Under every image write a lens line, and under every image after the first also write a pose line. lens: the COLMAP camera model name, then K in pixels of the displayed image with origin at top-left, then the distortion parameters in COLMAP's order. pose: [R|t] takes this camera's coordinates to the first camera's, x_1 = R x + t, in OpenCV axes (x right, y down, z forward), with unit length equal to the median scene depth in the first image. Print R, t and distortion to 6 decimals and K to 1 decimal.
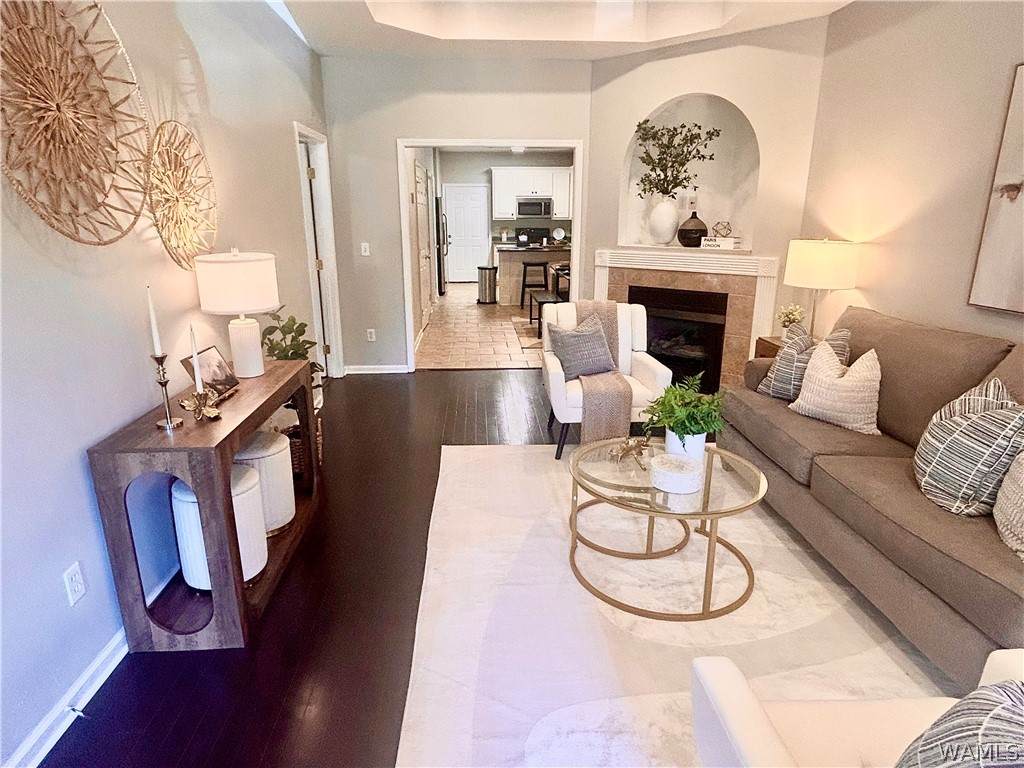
lens RADIAL K [[593.5, 0, 512.0], [0, 593.5, 384.0], [0, 0, 1]] dist [-0.042951, -0.000310]
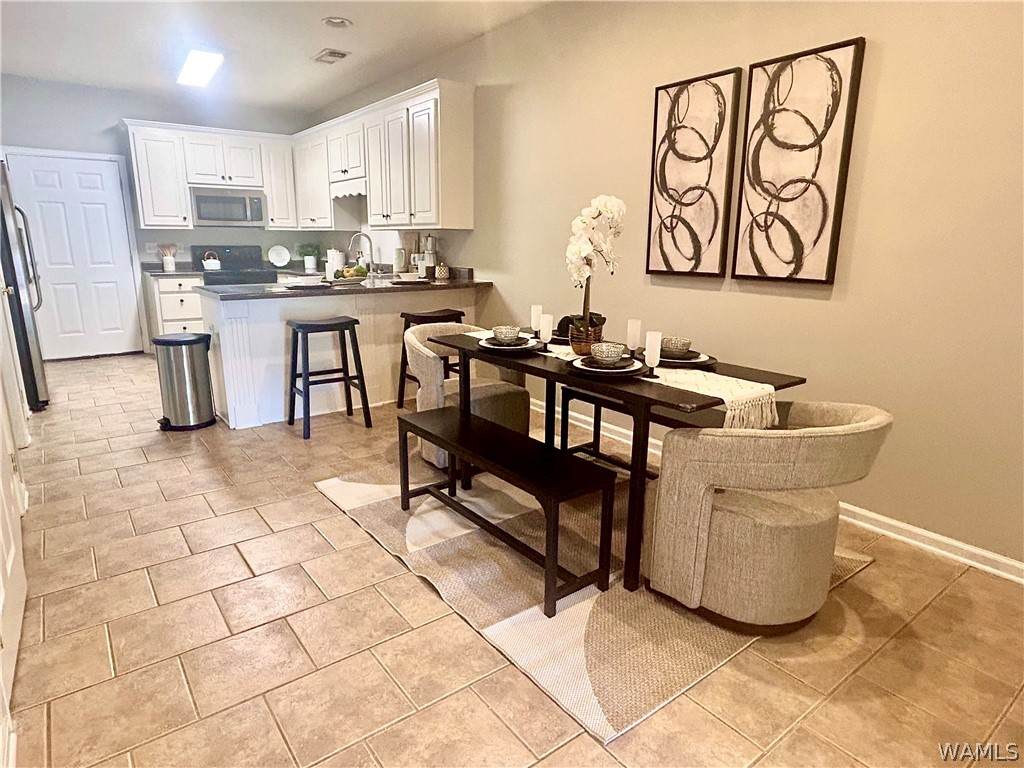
lens RADIAL K [[592.3, 0, 512.0], [0, 592.3, 384.0], [0, 0, 1]] dist [-0.006402, -0.002308]
pose [[0.828478, -0.125393, 0.545803, -0.059968], [0.146893, 0.989143, 0.004277, -0.104937], [-0.540414, 0.076631, 0.837903, 0.425795]]
